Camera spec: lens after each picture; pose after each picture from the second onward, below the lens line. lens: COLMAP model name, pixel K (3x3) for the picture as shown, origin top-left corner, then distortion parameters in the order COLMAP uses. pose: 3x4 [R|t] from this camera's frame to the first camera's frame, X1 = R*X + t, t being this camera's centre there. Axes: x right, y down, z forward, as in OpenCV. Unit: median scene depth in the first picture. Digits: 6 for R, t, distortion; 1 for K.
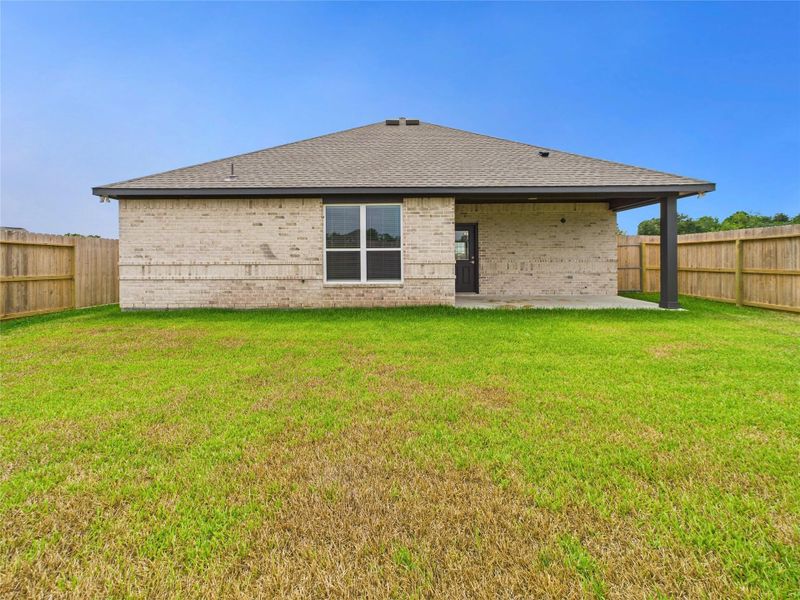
lens RADIAL K [[321.3, 0, 390.6], [0, 321.3, 262.3], [0, 0, 1]] dist [0.000427, 0.000175]
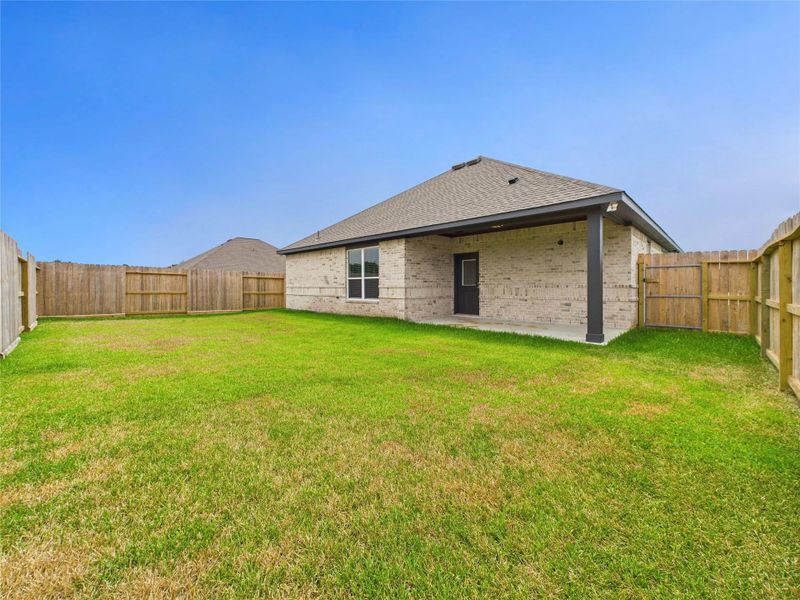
lens RADIAL K [[321.3, 0, 400.4], [0, 321.3, 293.1], [0, 0, 1]] dist [0.000427, 0.000175]
pose [[0.725167, 0.018001, -0.688338, 1.086620], [-0.008839, 0.999819, 0.016834, 0.004248], [0.688516, -0.006123, 0.725195, 0.021743]]
